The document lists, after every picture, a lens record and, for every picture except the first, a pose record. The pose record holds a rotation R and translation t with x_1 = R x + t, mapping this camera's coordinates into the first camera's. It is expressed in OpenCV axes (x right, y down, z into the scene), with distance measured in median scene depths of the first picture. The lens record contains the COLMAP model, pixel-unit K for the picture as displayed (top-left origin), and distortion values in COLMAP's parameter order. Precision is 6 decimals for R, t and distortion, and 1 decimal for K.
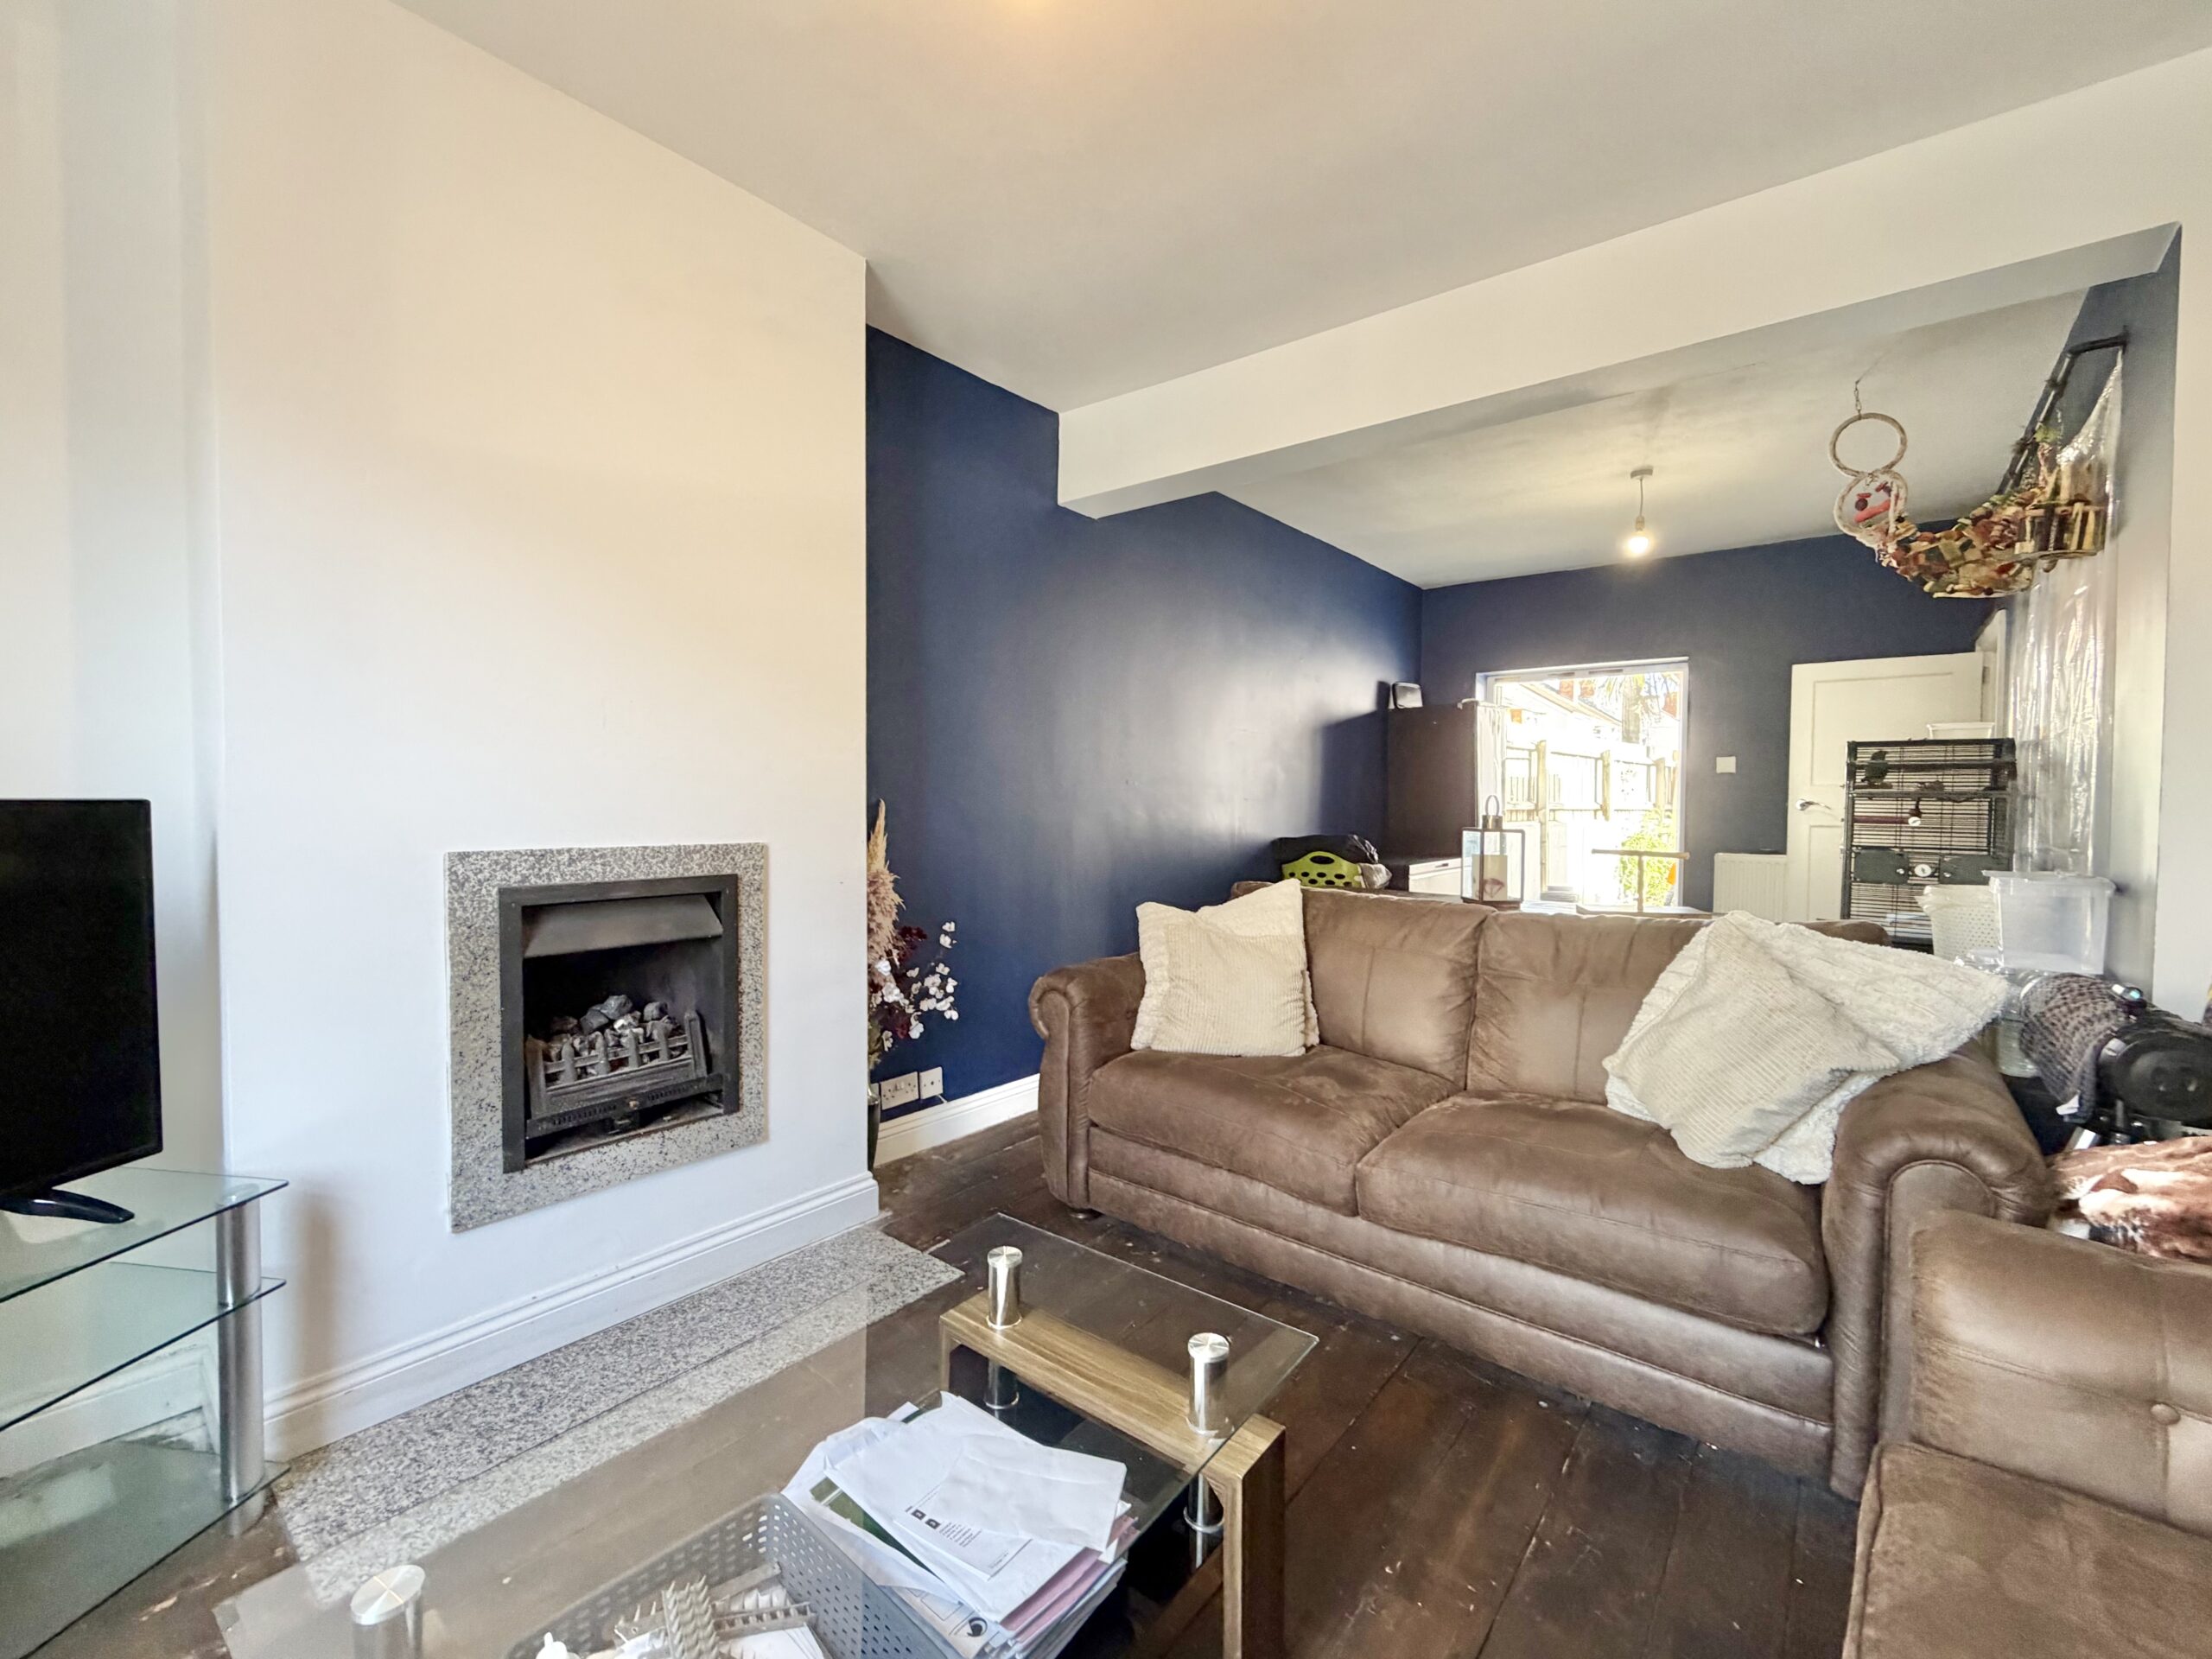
lens RADIAL K [[905.3, 0, 1110.5], [0, 905.3, 833.2], [0, 0, 1]] dist [0.001039, 0.000367]
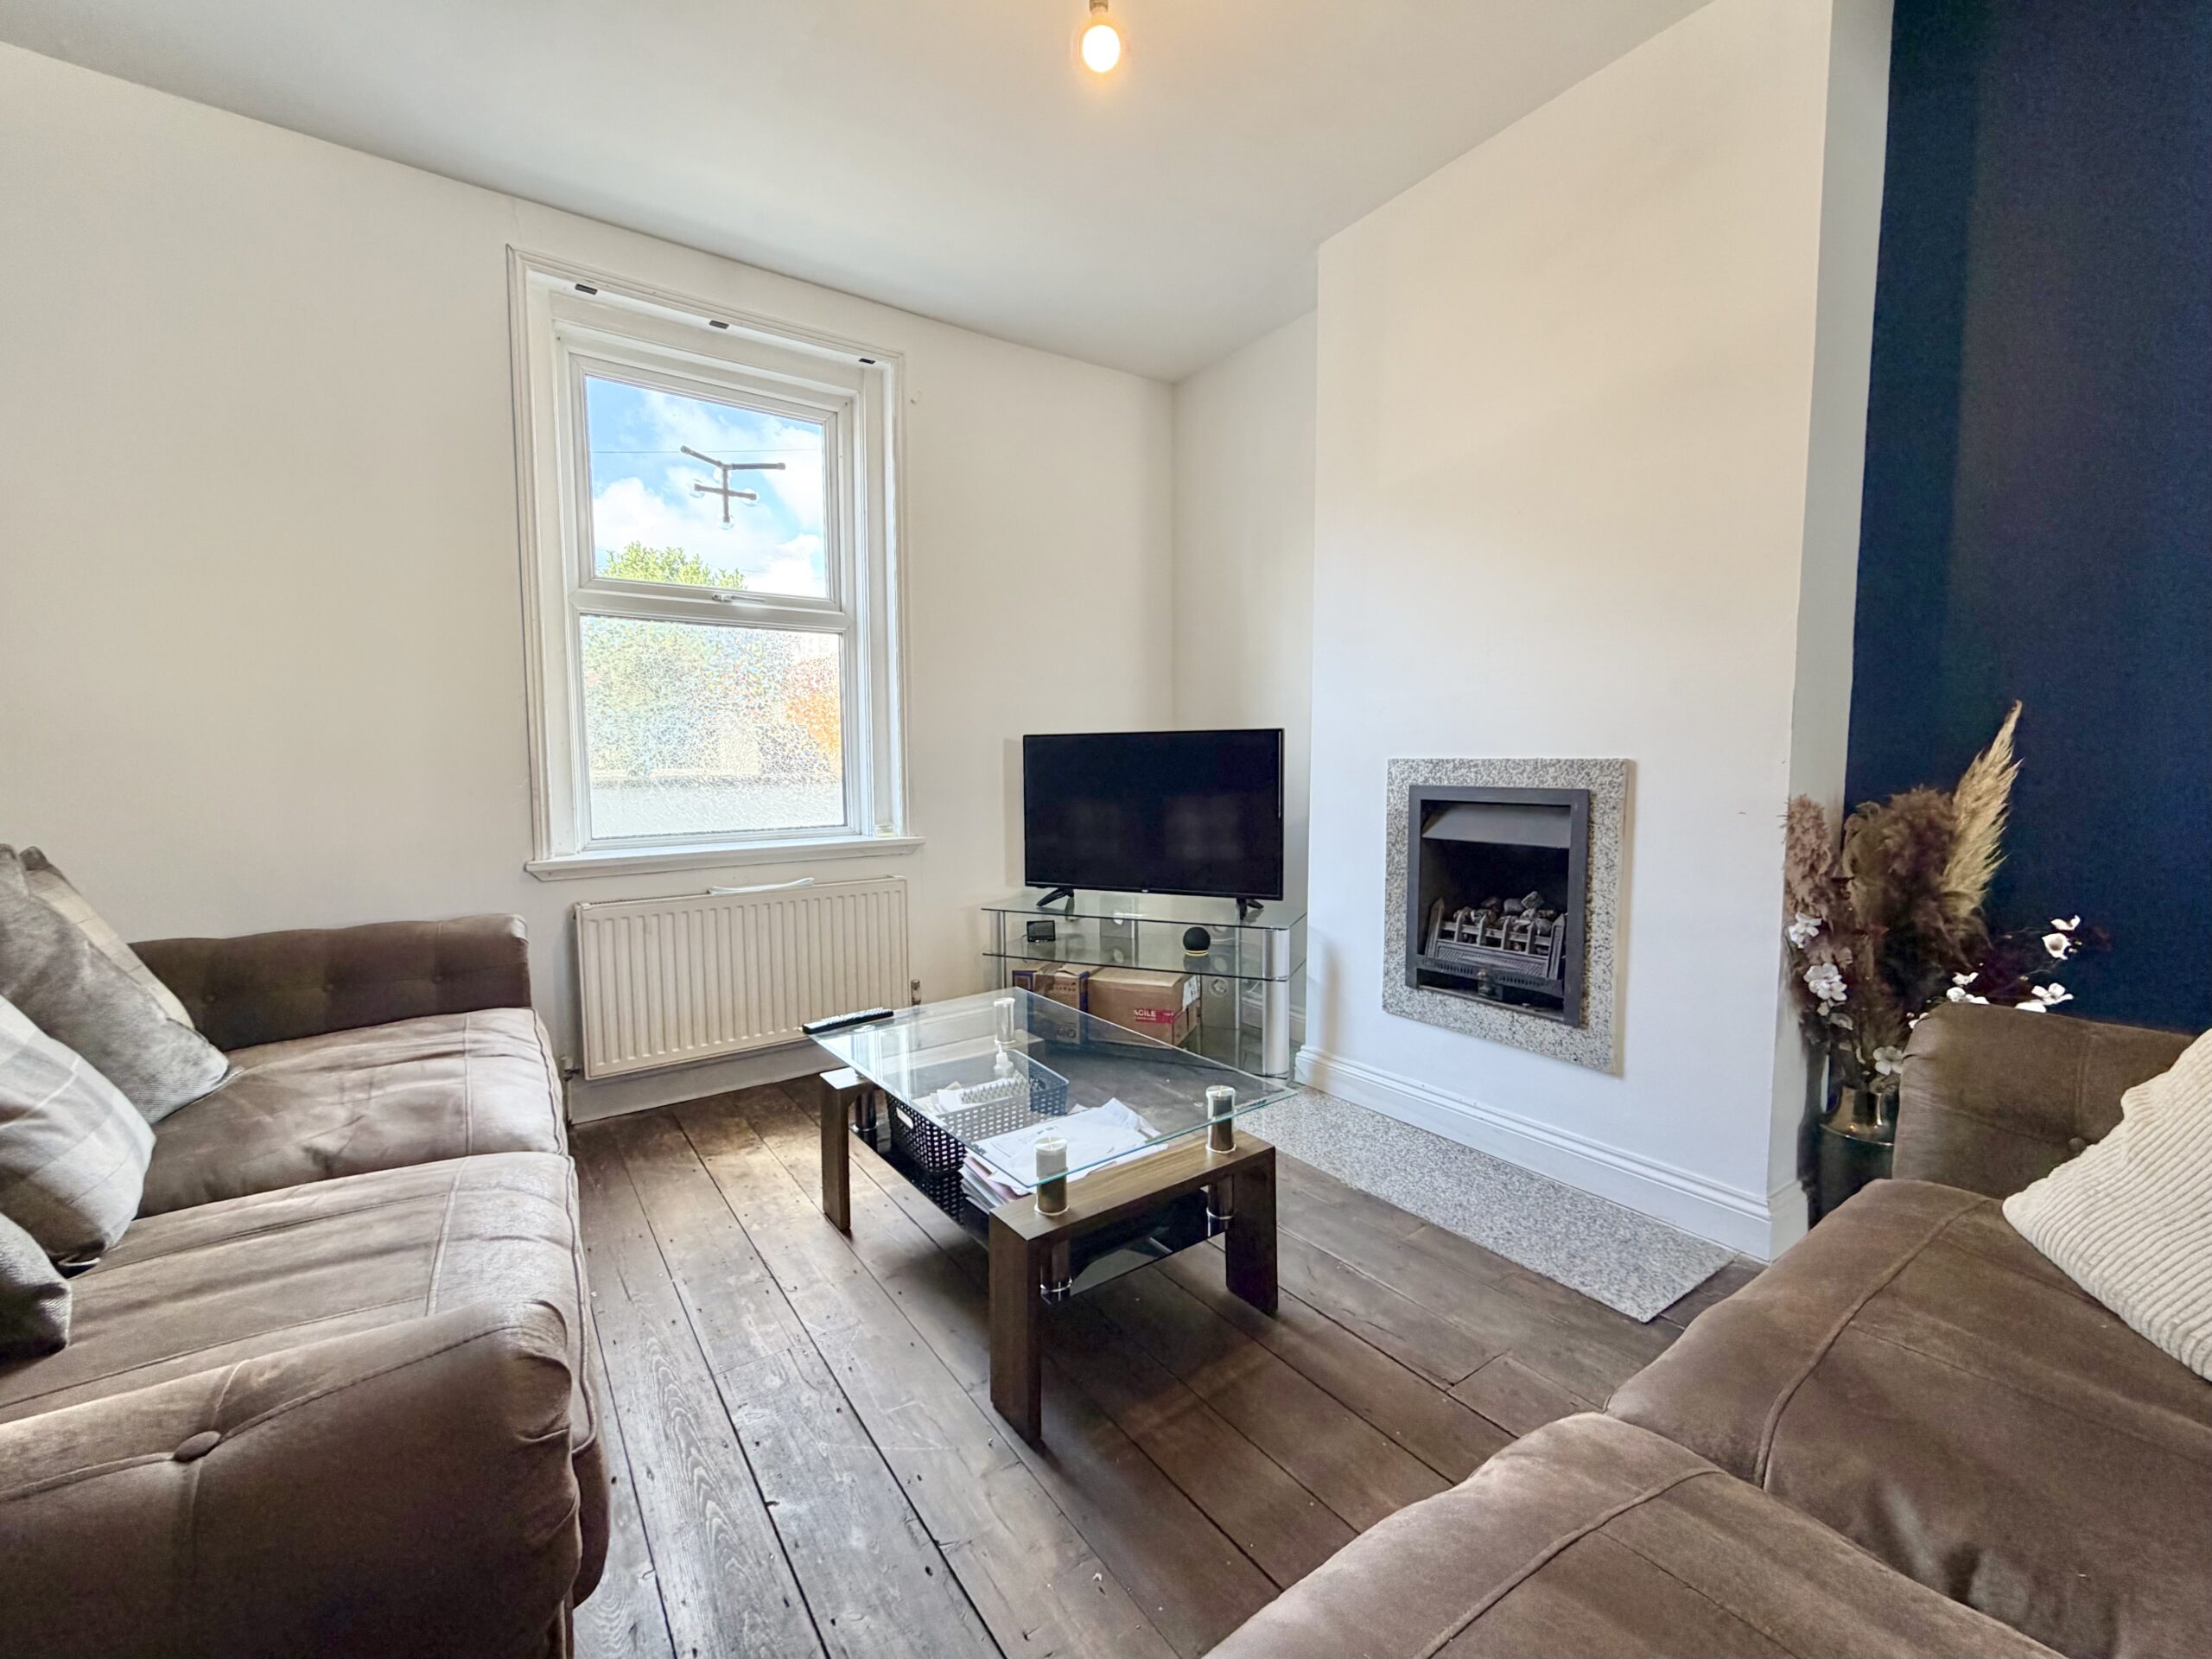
lens RADIAL K [[905.3, 0, 1106.8], [0, 905.3, 830.0], [0, 0, 1]] dist [0.001039, 0.000367]
pose [[-0.255566, 0.076788, -0.963737, 0.752131], [-0.022198, 0.996112, 0.085254, 0.018705], [0.966537, 0.043182, -0.252868, 0.835437]]
